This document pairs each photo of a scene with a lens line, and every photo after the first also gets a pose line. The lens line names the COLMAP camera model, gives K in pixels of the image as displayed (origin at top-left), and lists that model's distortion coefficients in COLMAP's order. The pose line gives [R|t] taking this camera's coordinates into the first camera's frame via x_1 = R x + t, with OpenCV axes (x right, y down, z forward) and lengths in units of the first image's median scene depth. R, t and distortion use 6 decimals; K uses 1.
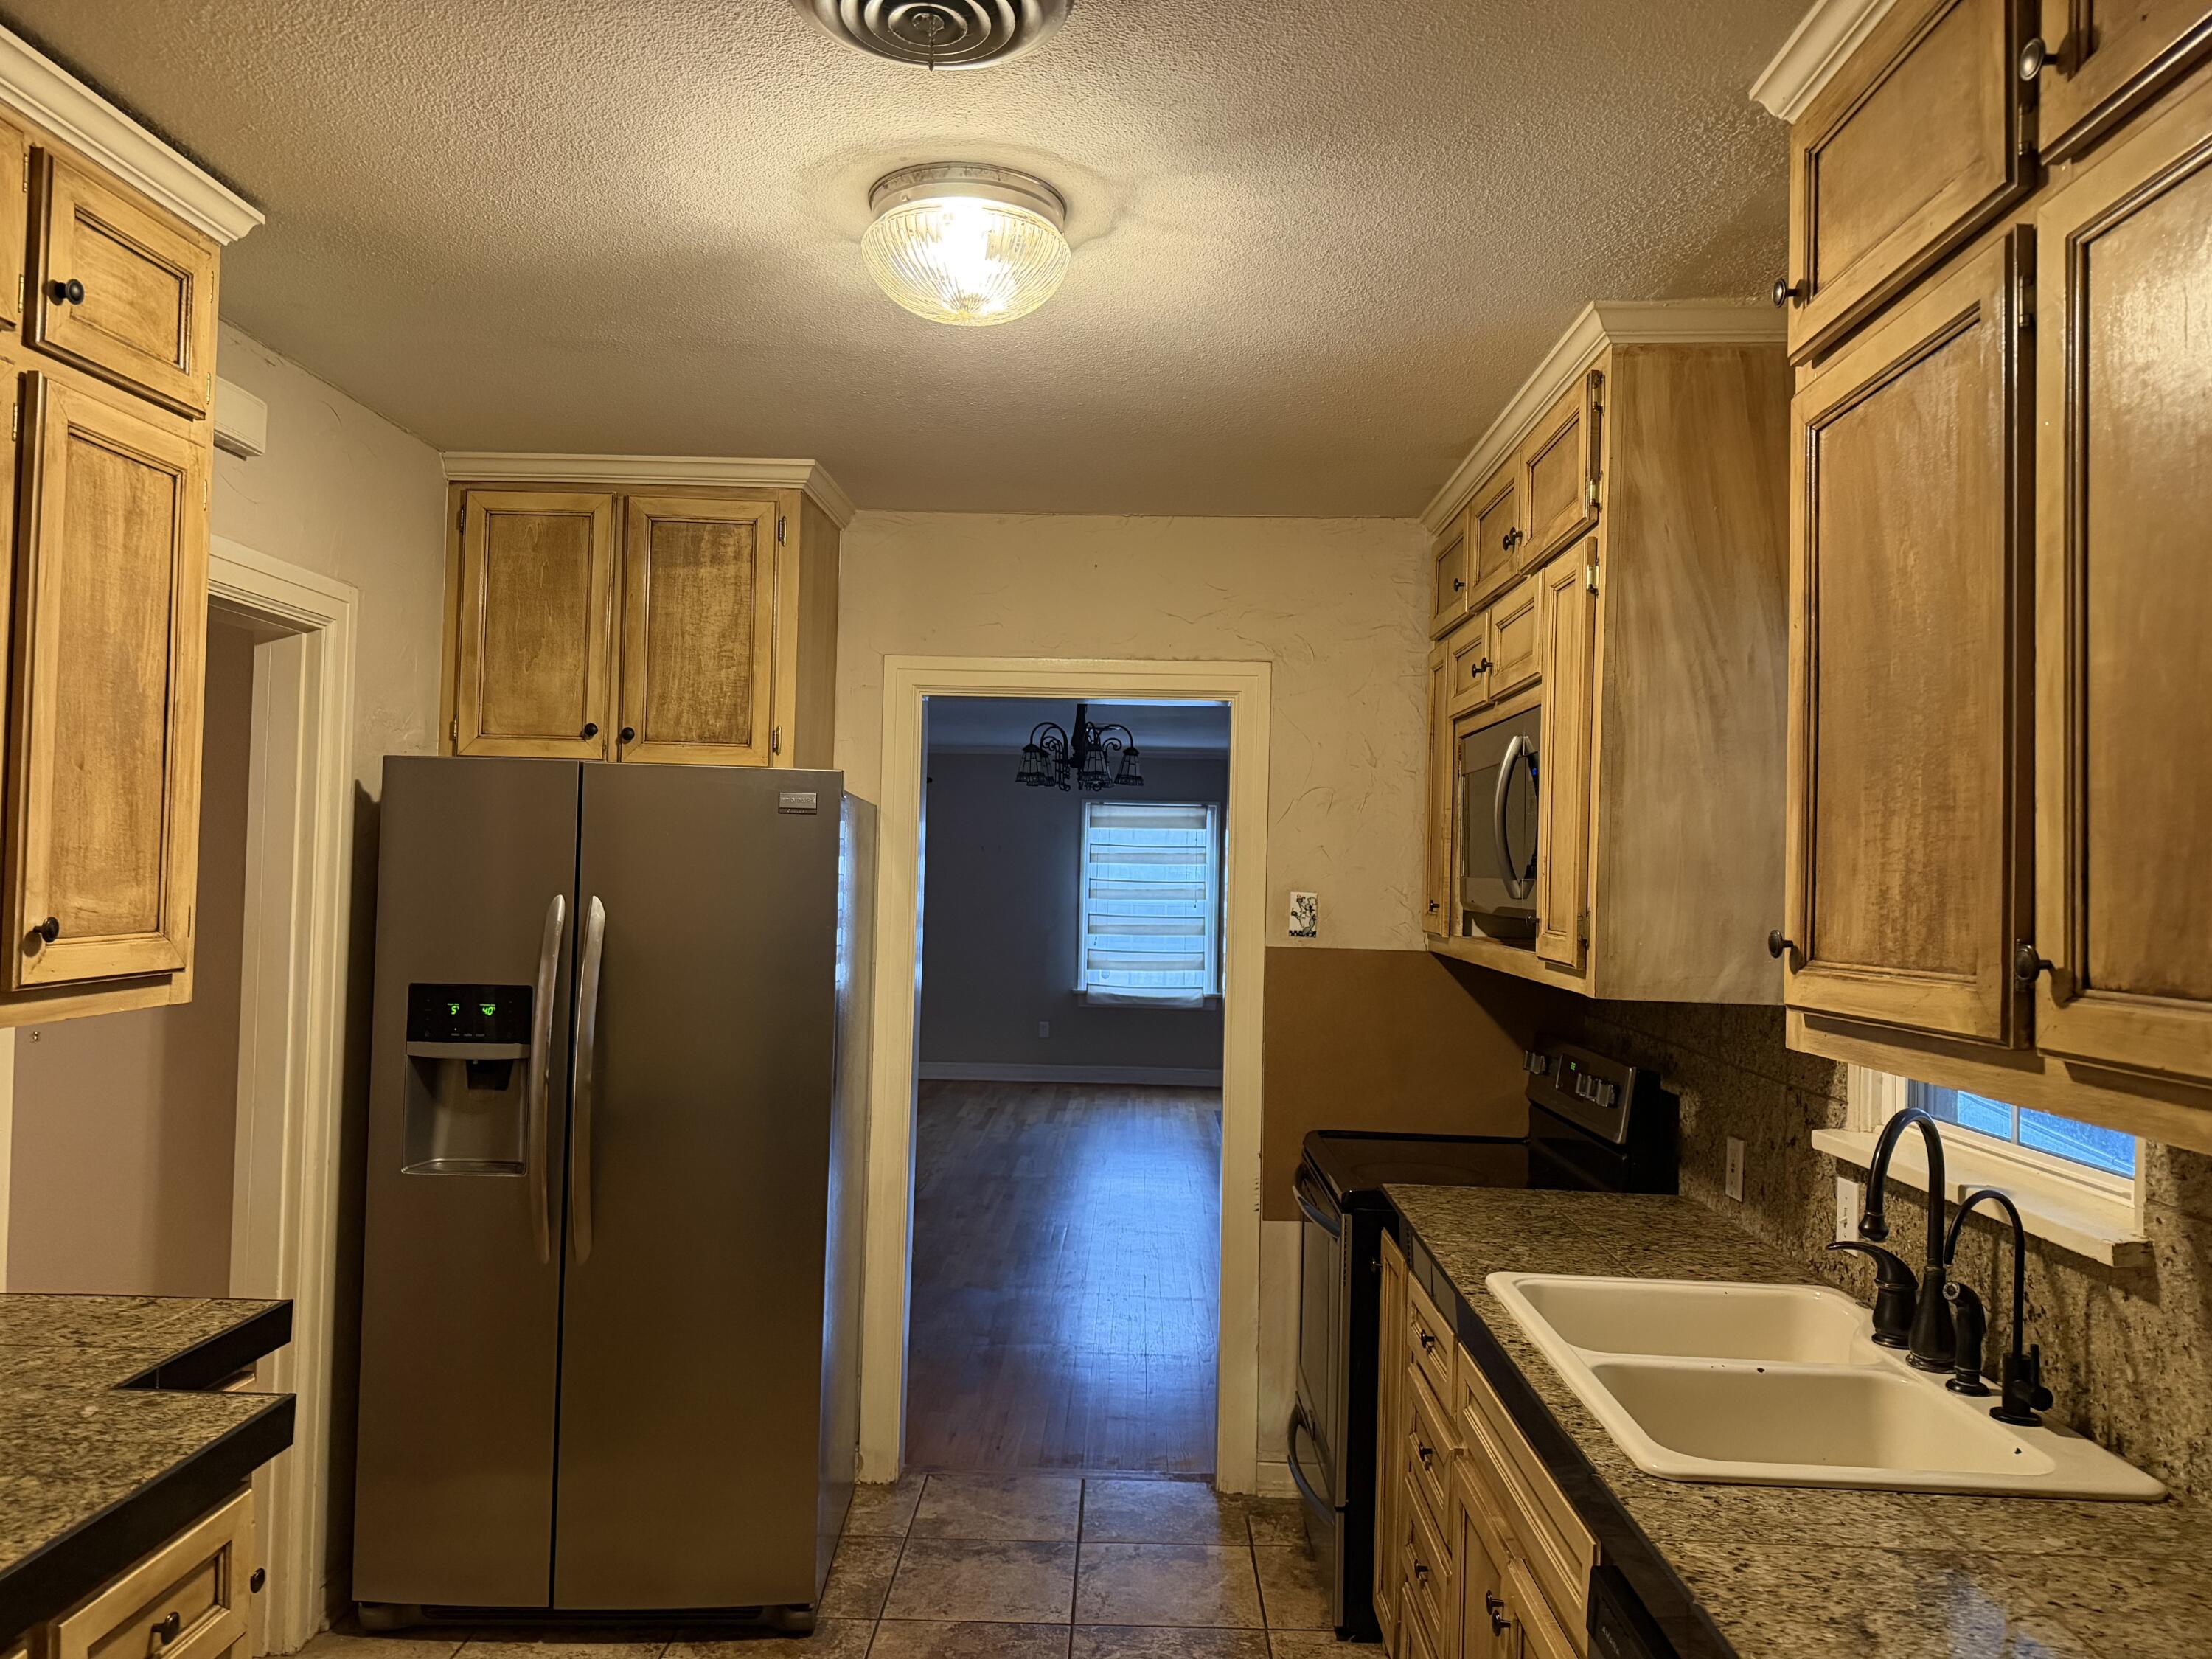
lens RADIAL K [[1563.0, 0, 1110.1], [0, 1563.0, 818.5], [0, 0, 1]] dist [0.017765, -0.021971]
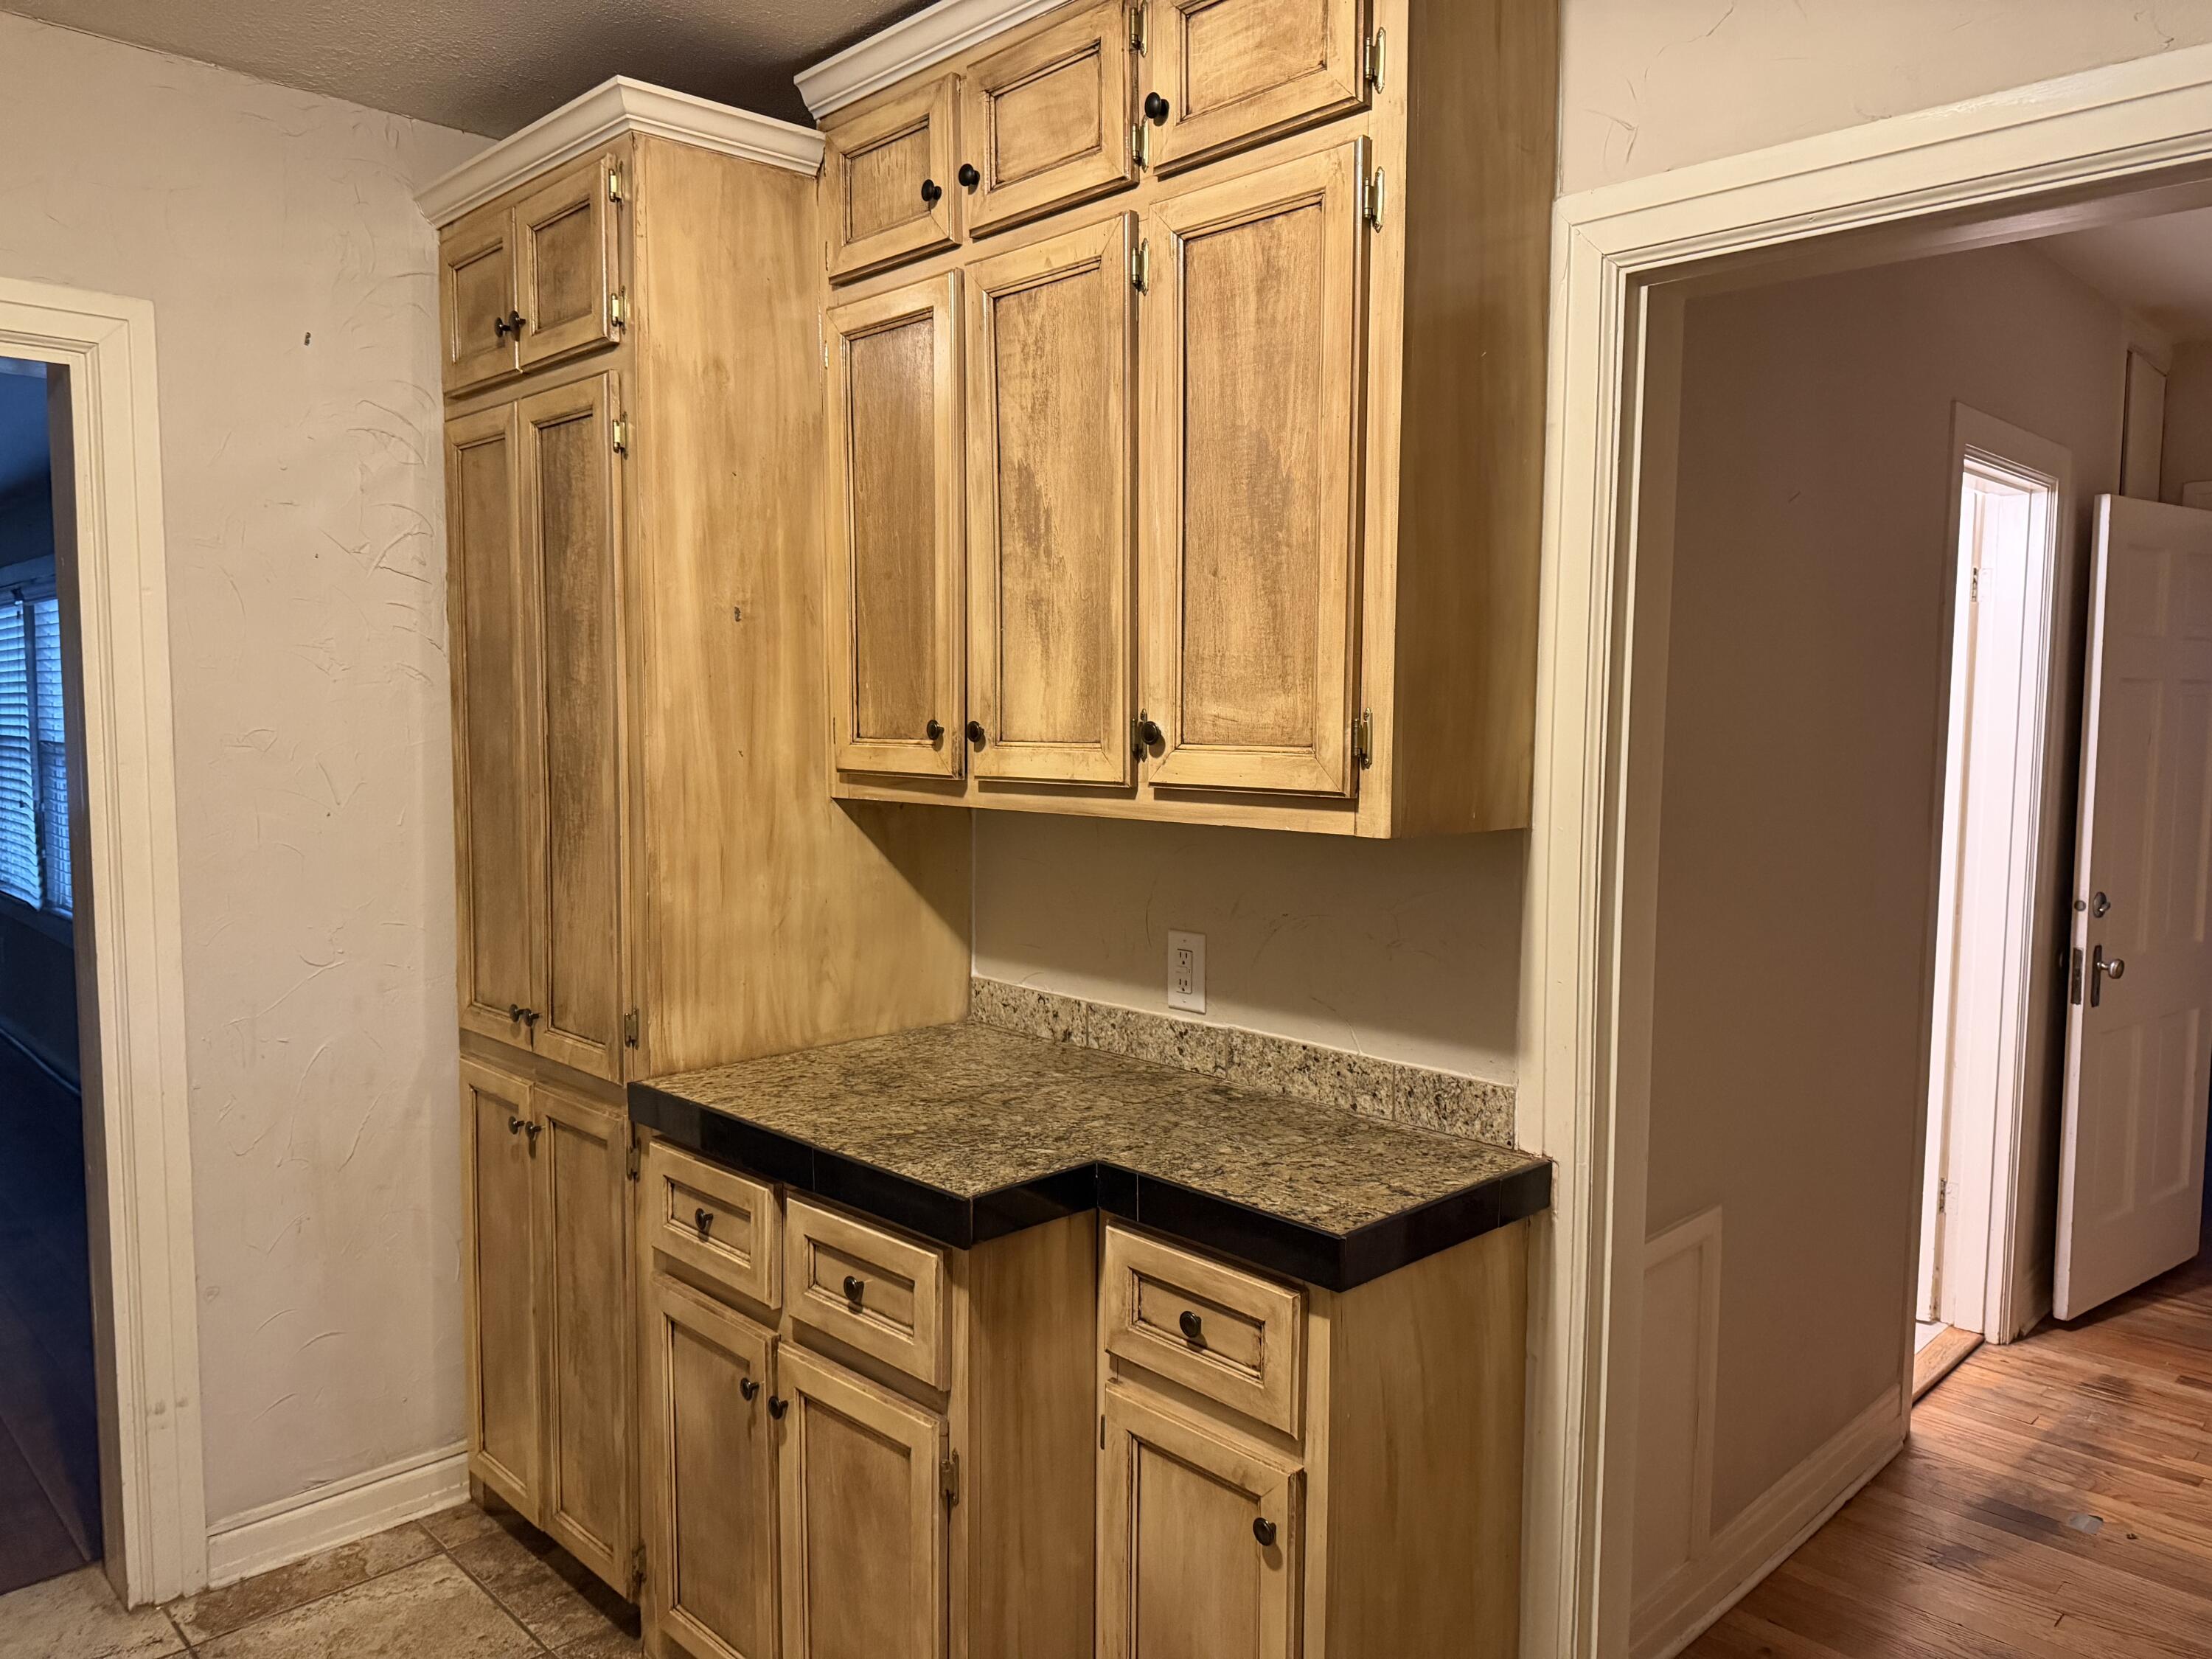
lens RADIAL K [[1553.2, 0, 1097.8], [0, 1553.2, 830.3], [0, 0, 1]] dist [0.188439, -0.432066]
pose [[-0.702375, 0.035777, -0.710907, 0.109156], [0.004264, 0.998930, 0.046059, 0.083816], [0.711794, 0.029319, -0.701776, 1.642943]]
